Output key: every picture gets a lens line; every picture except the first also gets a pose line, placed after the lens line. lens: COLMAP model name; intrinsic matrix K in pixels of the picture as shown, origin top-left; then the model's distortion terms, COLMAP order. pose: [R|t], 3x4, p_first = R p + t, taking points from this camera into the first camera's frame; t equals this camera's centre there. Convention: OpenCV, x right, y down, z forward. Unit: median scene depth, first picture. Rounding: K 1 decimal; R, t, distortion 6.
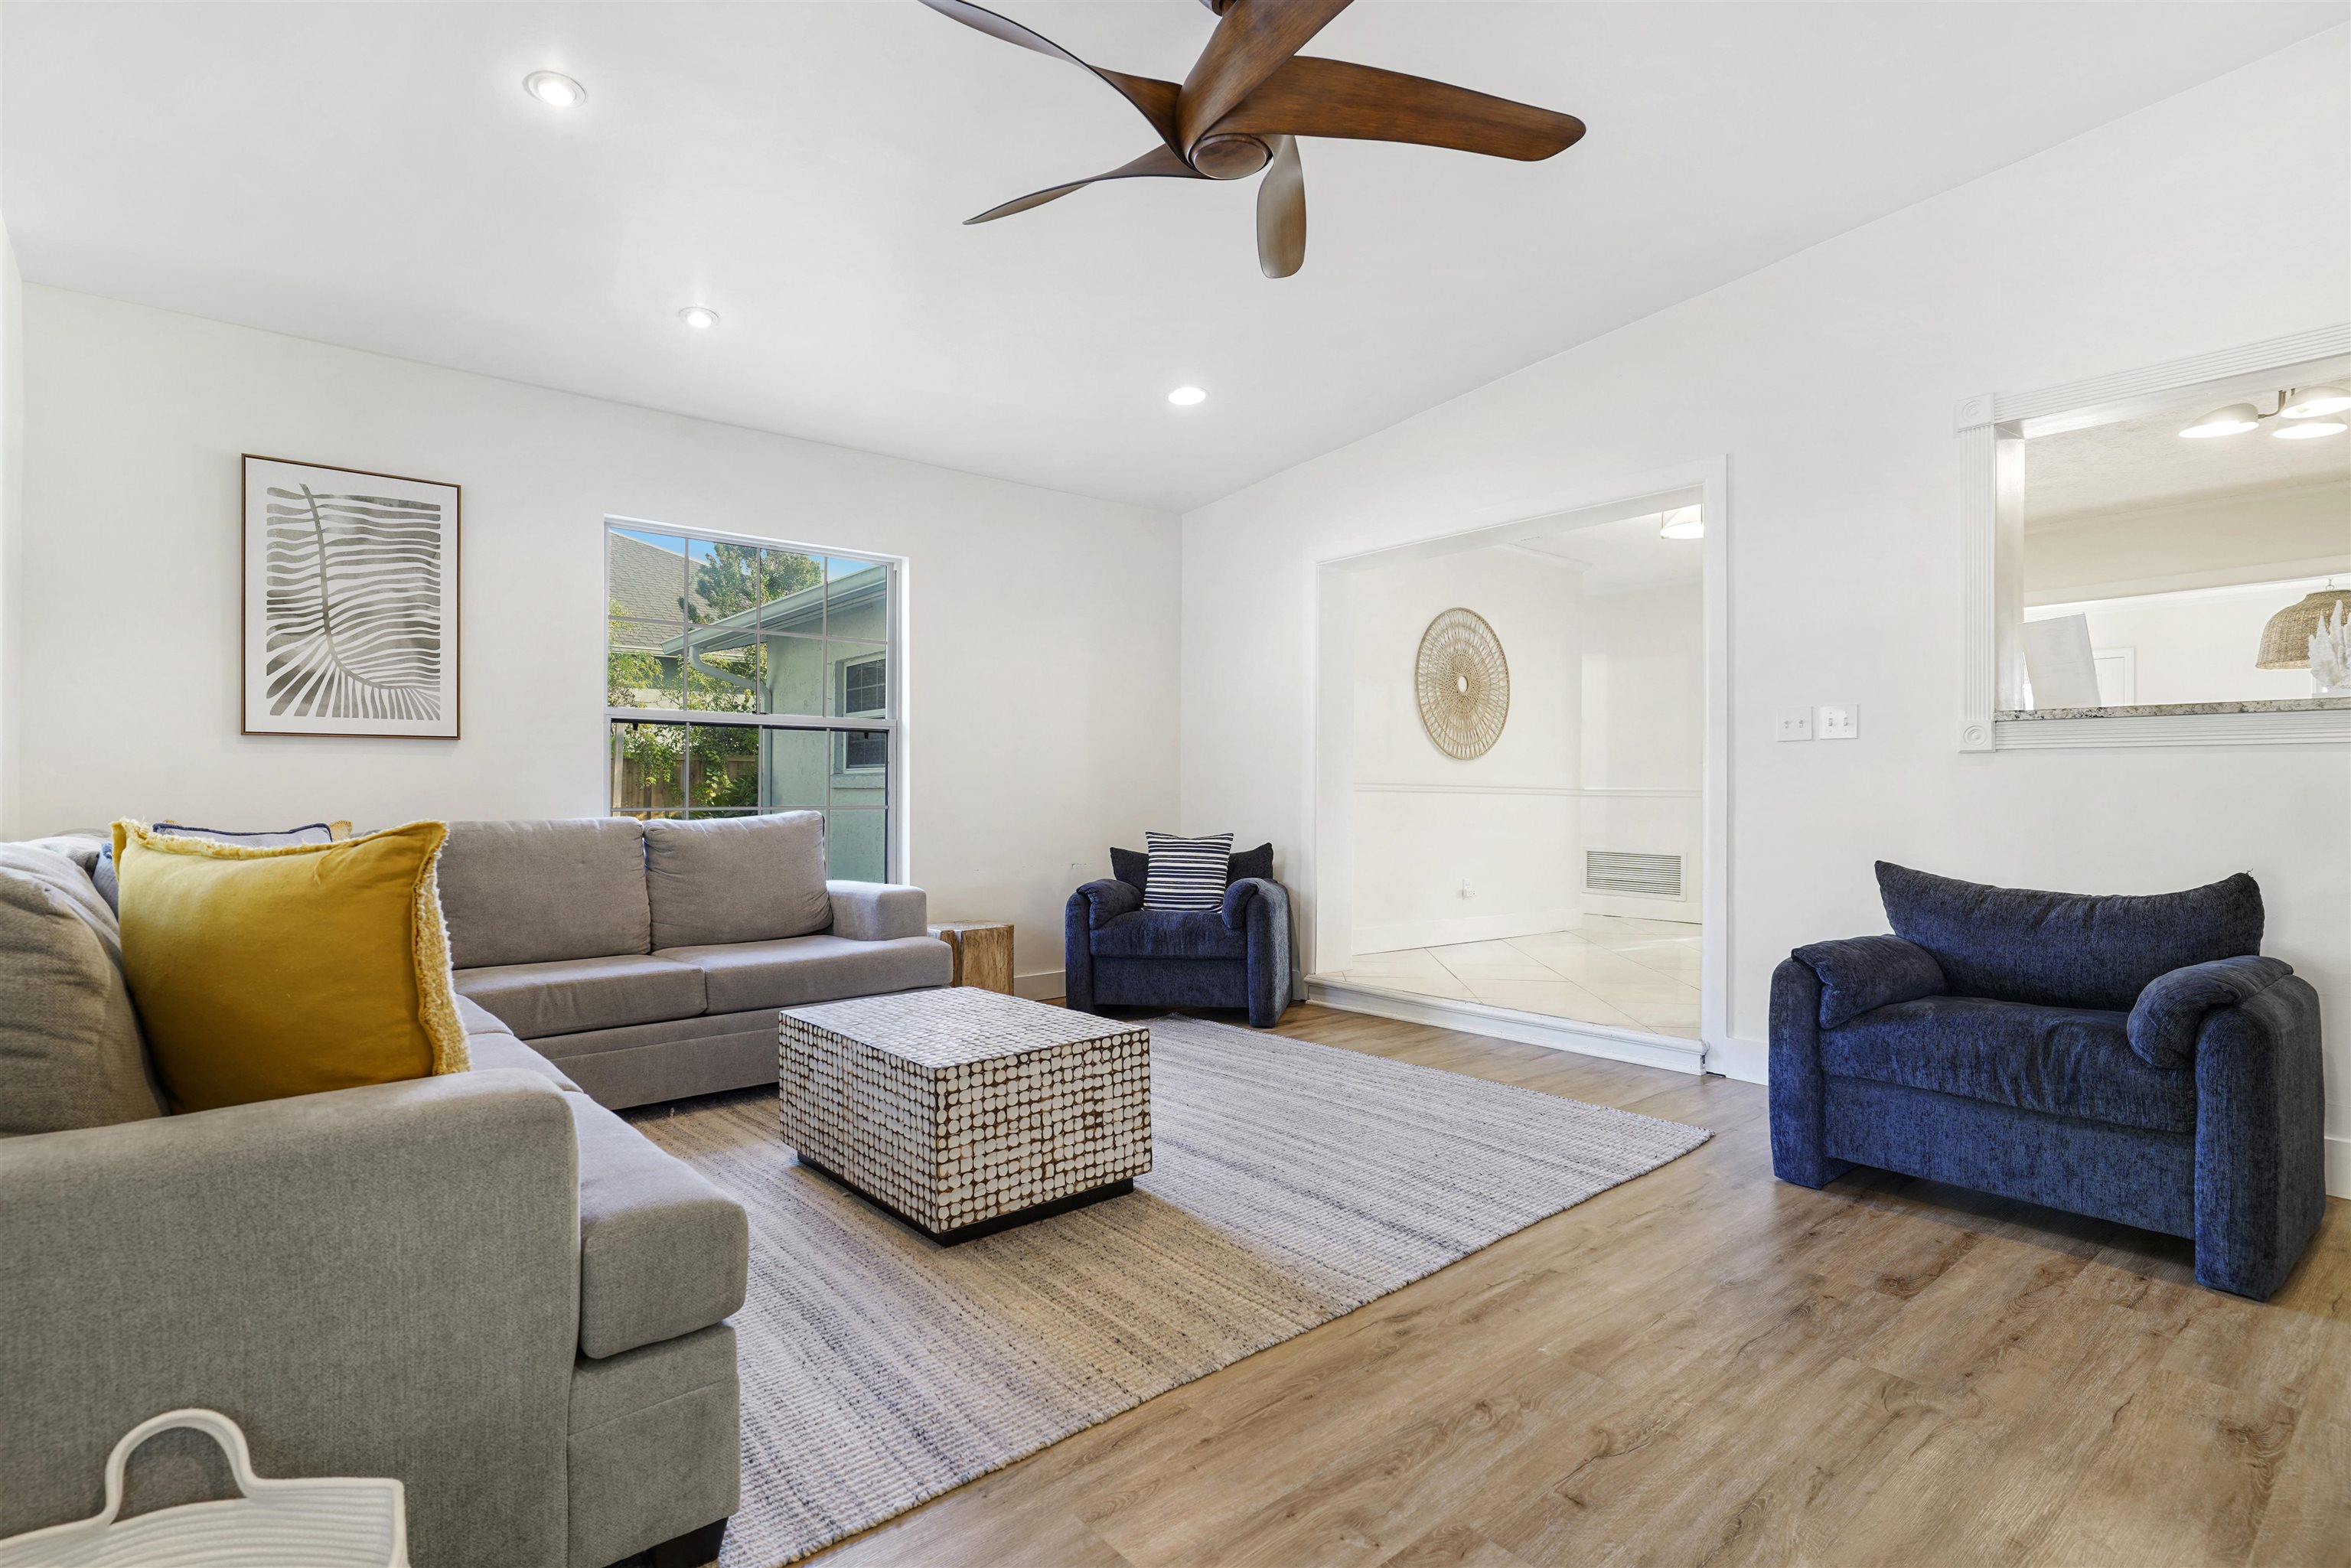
lens RADIAL K [[1142.0, 0, 1175.6], [0, 1142.0, 760.5], [0, 0, 1]] dist [-0.015123, 0.008257]
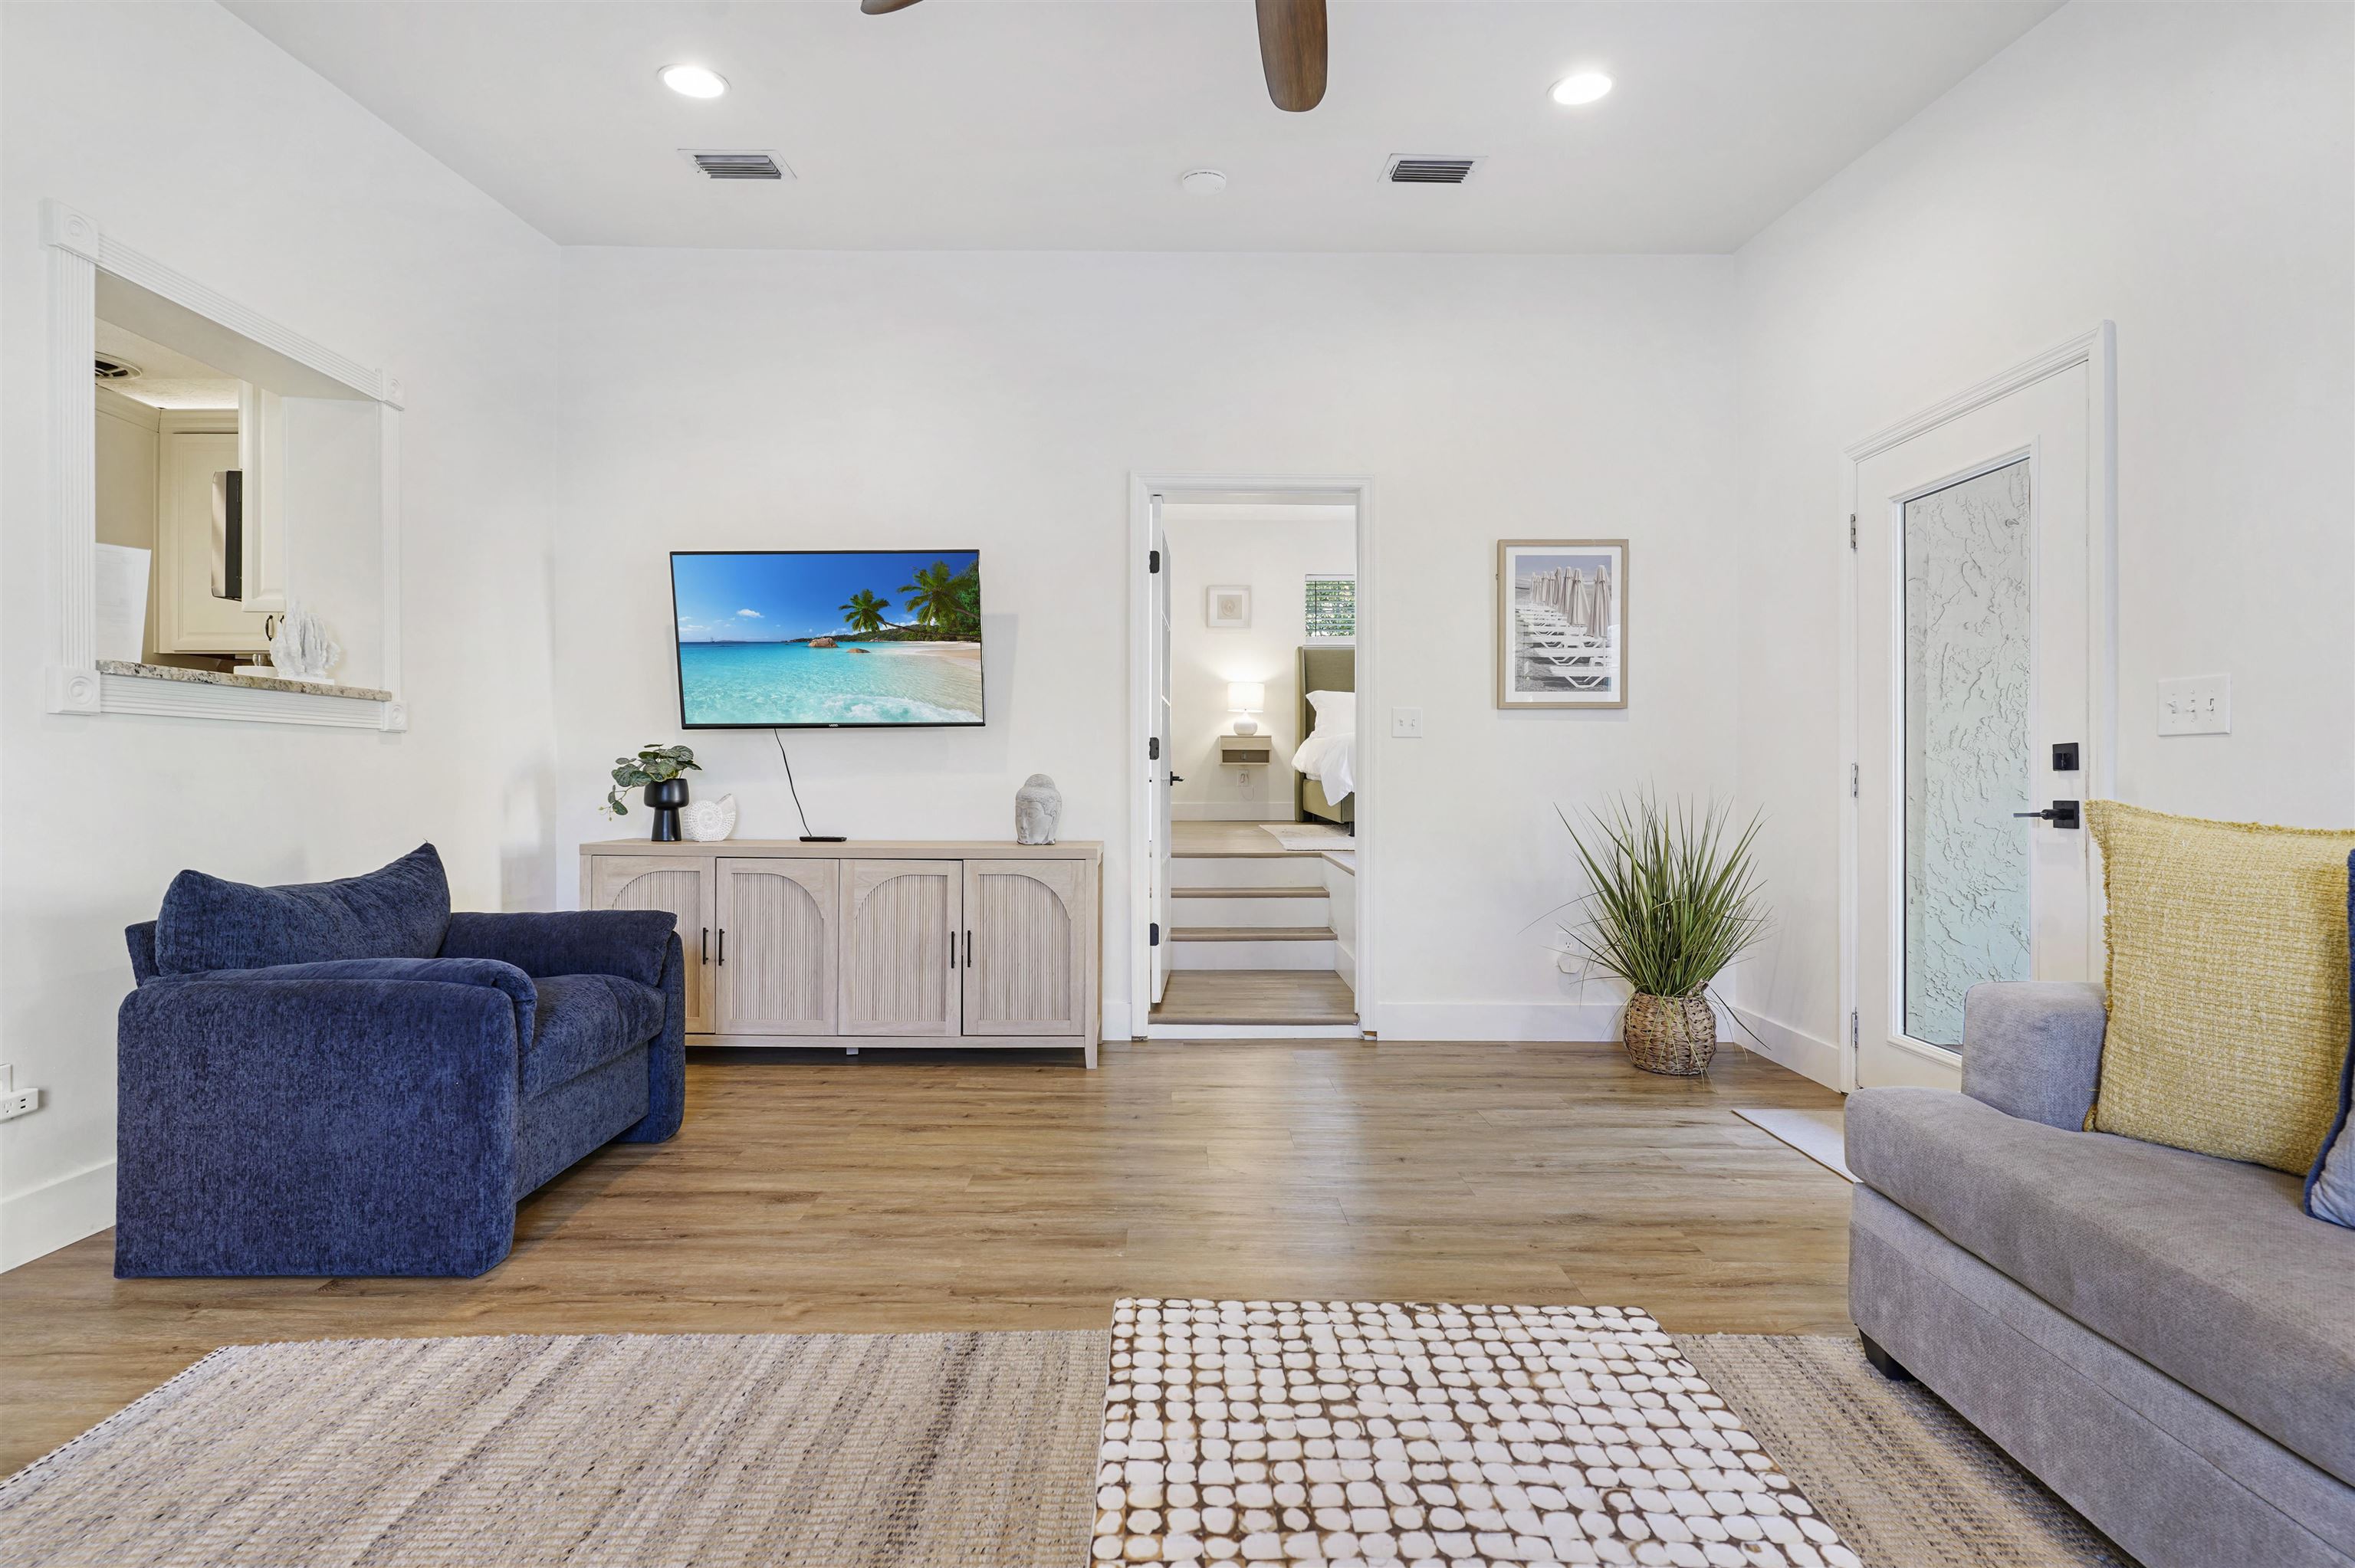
lens RADIAL K [[1143.8, 0, 1177.6], [0, 1143.8, 760.5], [0, 0, 1]] dist [-0.015123, 0.008257]
pose [[-0.765792, 0.004409, 0.643073, -0.382454], [-0.014937, 0.999585, -0.024641, 0.040361], [-0.642915, -0.028476, -0.765408, 1.542405]]
